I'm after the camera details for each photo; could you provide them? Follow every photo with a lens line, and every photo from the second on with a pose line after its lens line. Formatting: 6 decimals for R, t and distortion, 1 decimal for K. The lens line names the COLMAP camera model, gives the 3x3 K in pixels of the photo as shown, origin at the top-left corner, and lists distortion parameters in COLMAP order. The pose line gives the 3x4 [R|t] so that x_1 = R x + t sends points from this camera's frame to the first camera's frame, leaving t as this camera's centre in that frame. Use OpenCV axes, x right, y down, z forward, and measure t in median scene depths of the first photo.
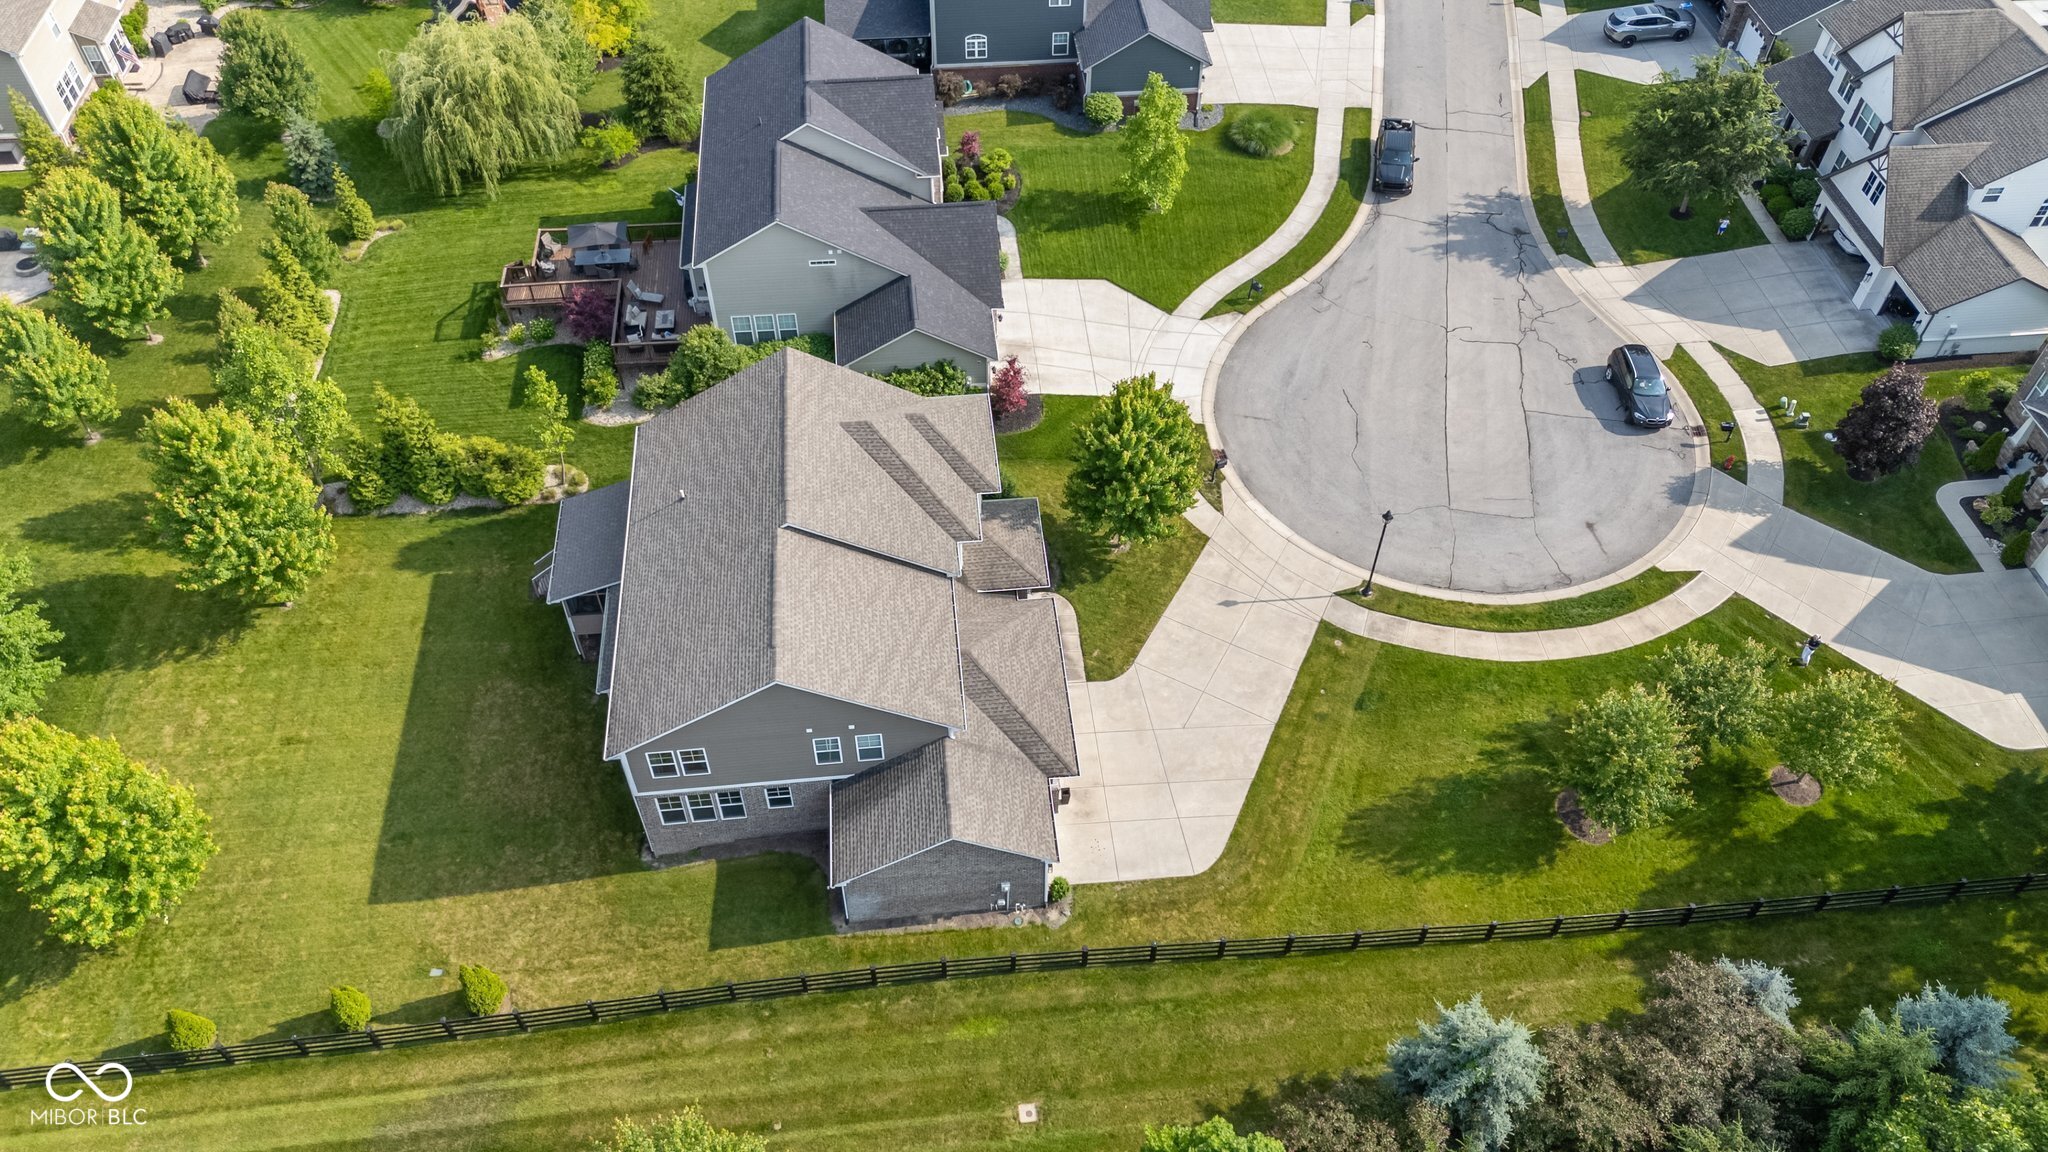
lens RADIAL K [[1501.5, 0, 1024.0], [0, 1501.5, 576.0], [0, 0, 1]] dist [0.099535, -0.129436]
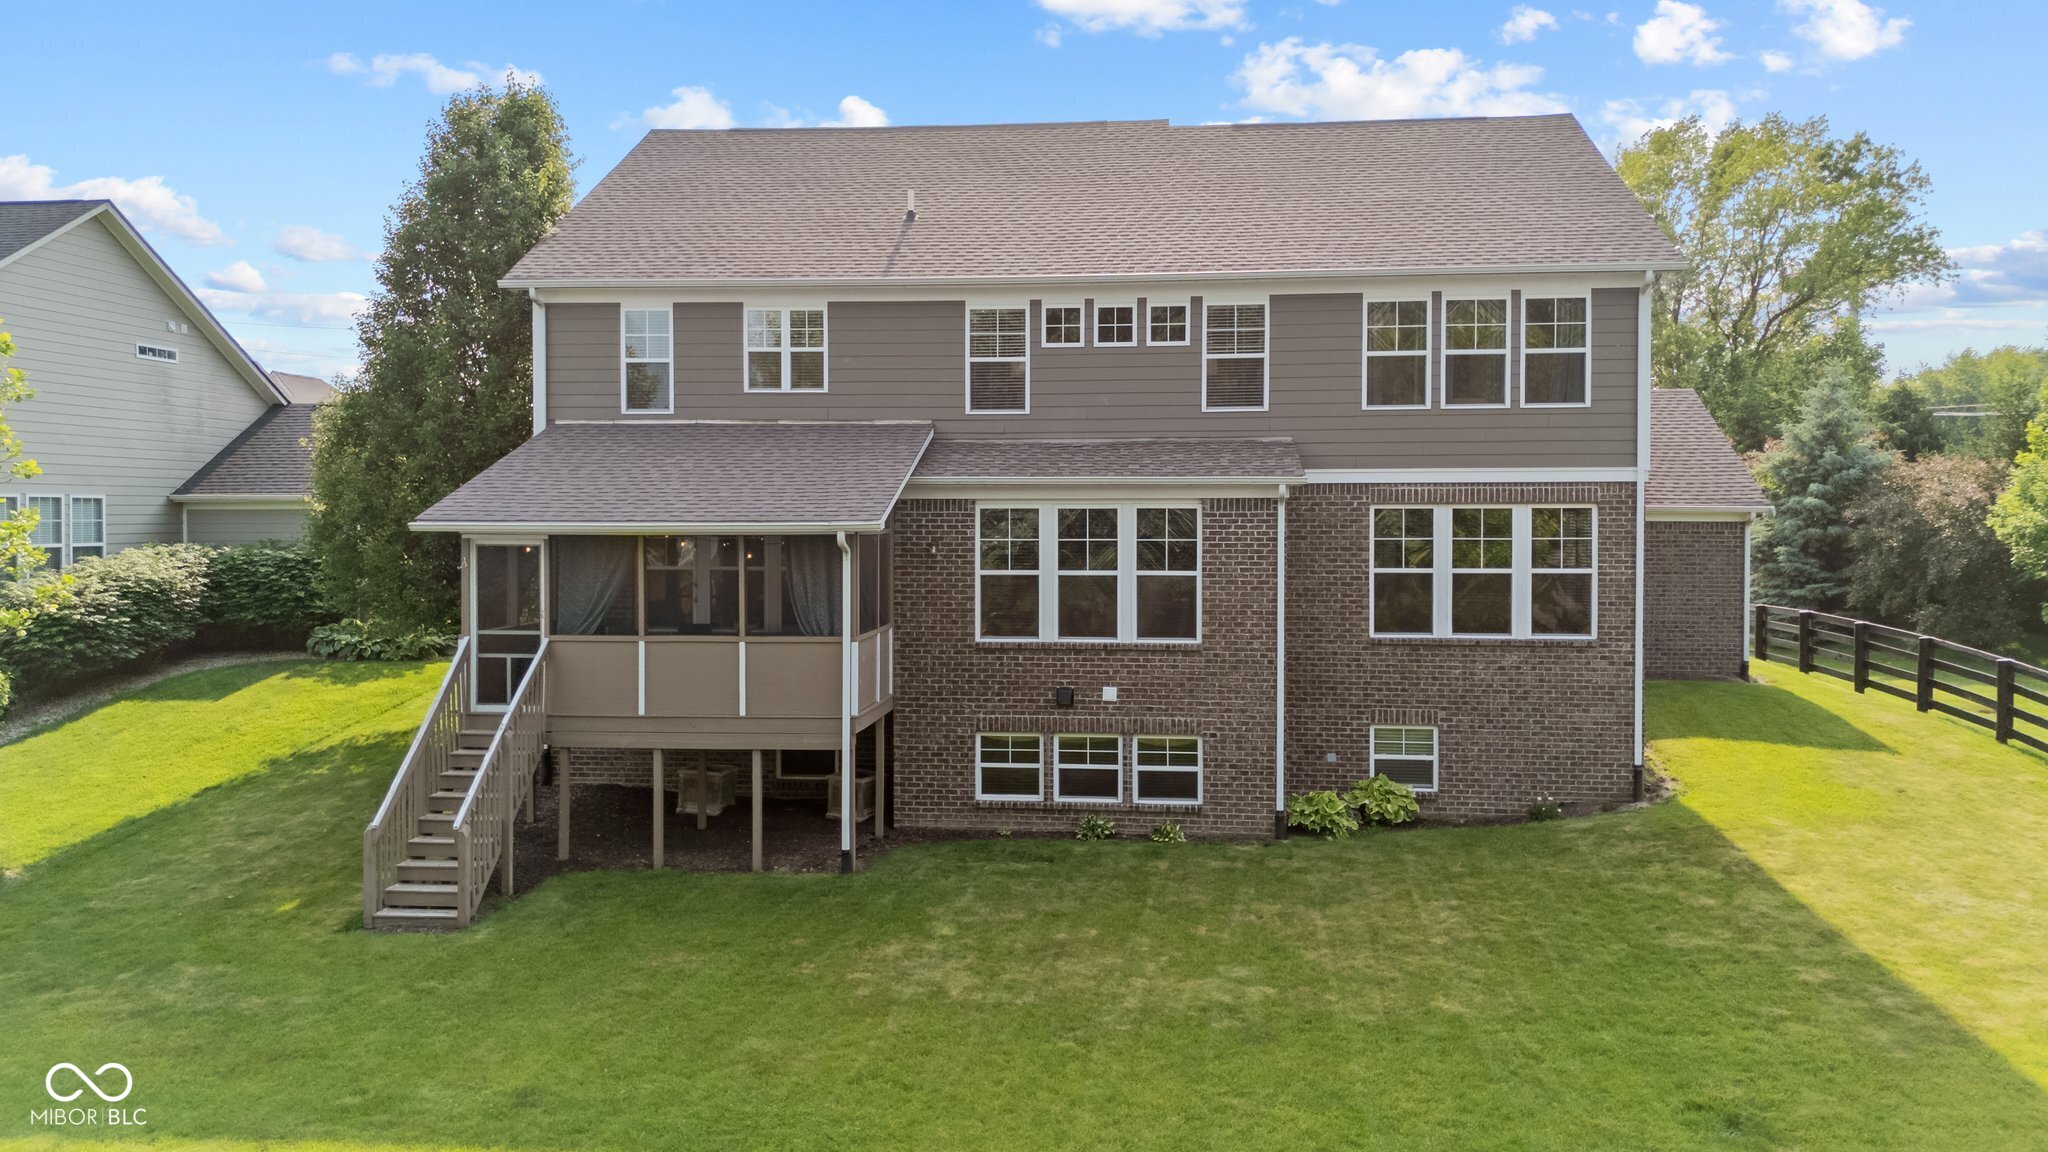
lens RADIAL K [[1524.6, 0, 1020.2], [0, 1524.6, 600.7], [0, 0, 1]] dist [0.043135, -0.004272]
pose [[0.200547, -0.019462, 0.979491, -0.513008], [0.739154, 0.659197, -0.138241, 0.079245], [-0.642987, 0.751719, 0.146586, 0.817810]]
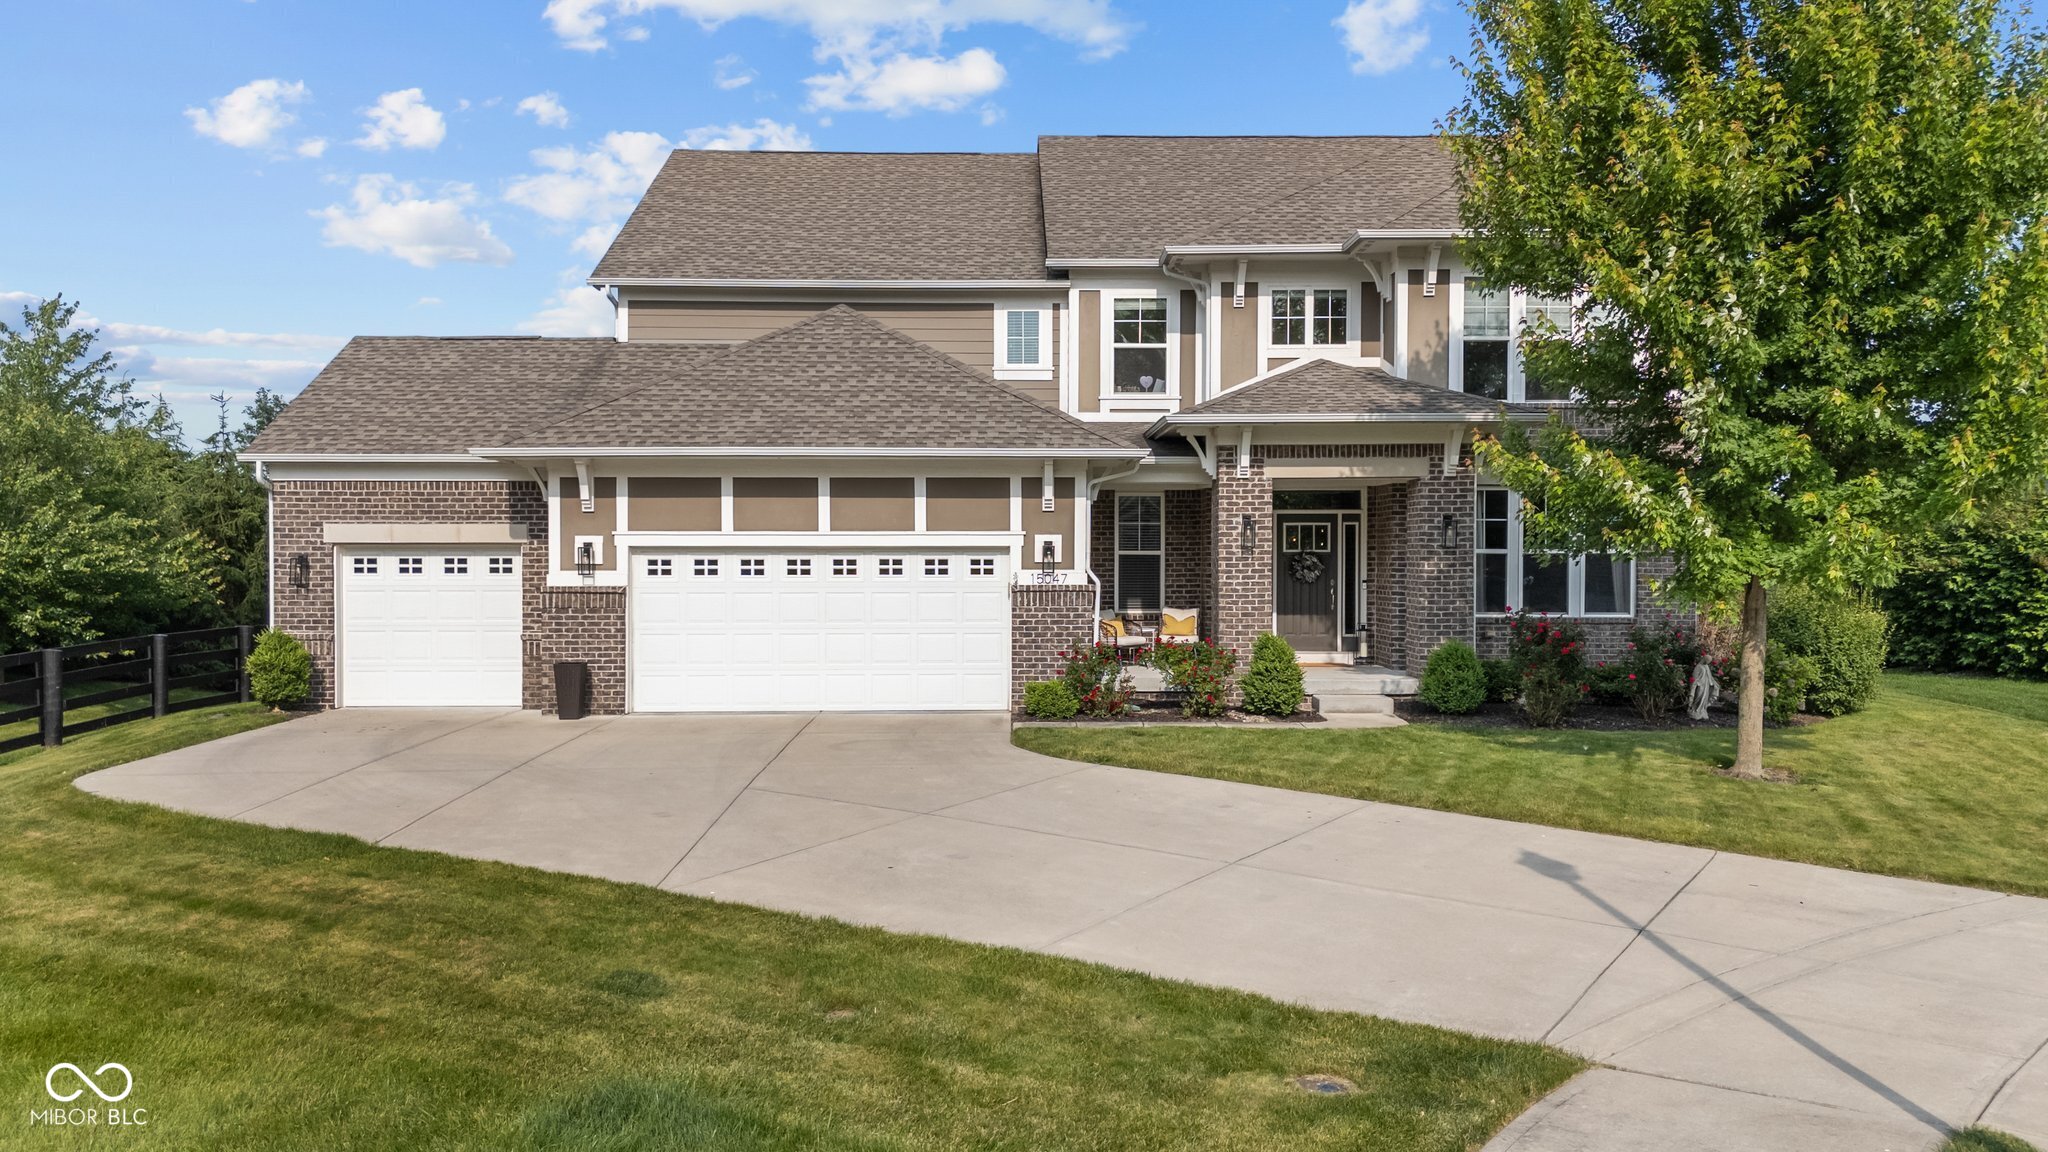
lens RADIAL K [[1524.6, 0, 1020.2], [0, 1524.6, 600.7], [0, 0, 1]] dist [0.043135, -0.004272]
pose [[-0.087072, 0.020482, -0.995991, 0.291919], [-0.751247, 0.655259, 0.079150, 0.025775], [0.654253, 0.755127, -0.041668, 0.869166]]
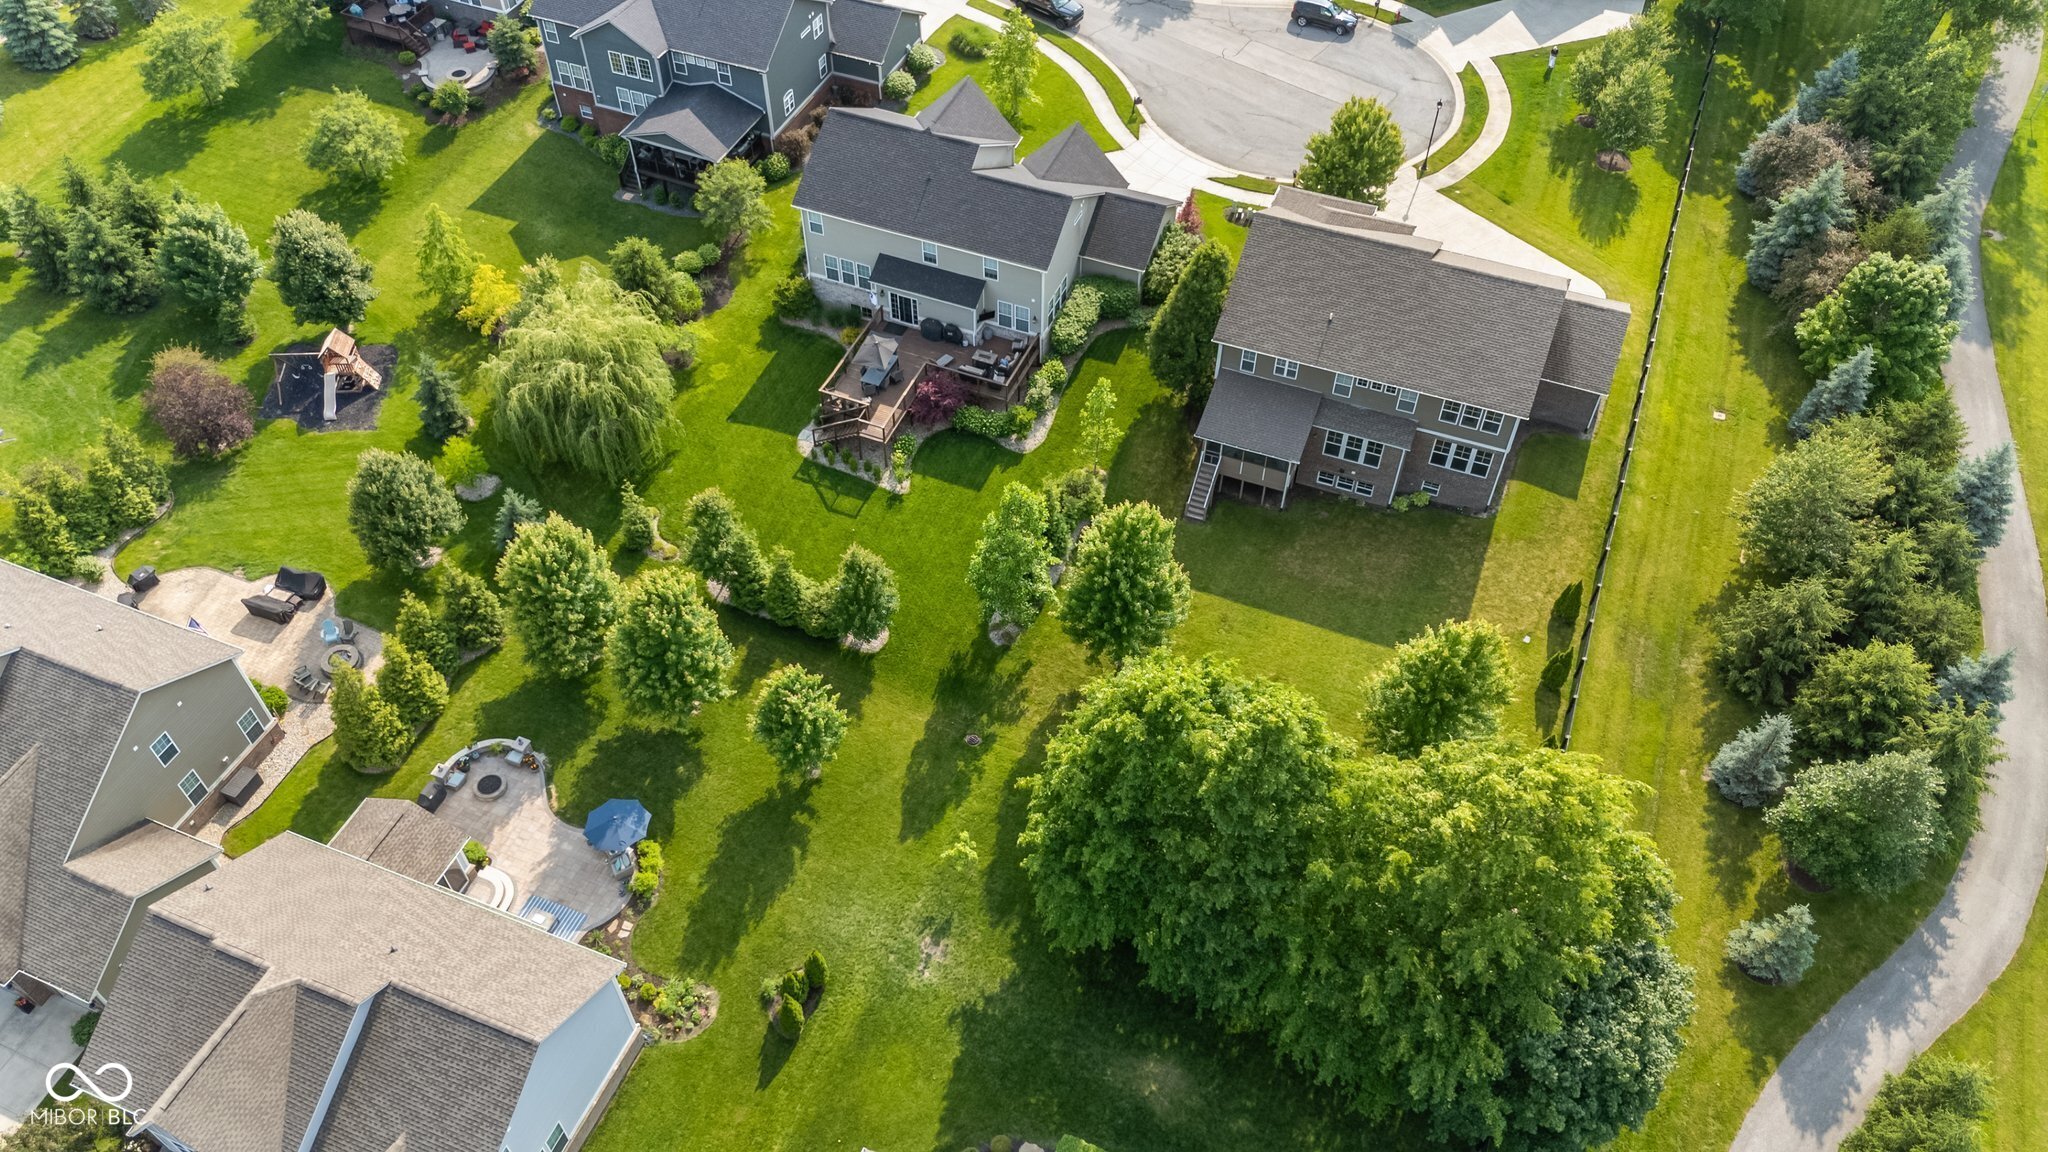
lens RADIAL K [[1501.5, 0, 1024.0], [0, 1501.5, 576.0], [0, 0, 1]] dist [0.099535, -0.129436]
pose [[0.465239, -0.670318, 0.578123, -1.071622], [0.667222, 0.694745, 0.268597, -0.365063], [-0.581694, 0.260775, 0.770473, 0.132297]]
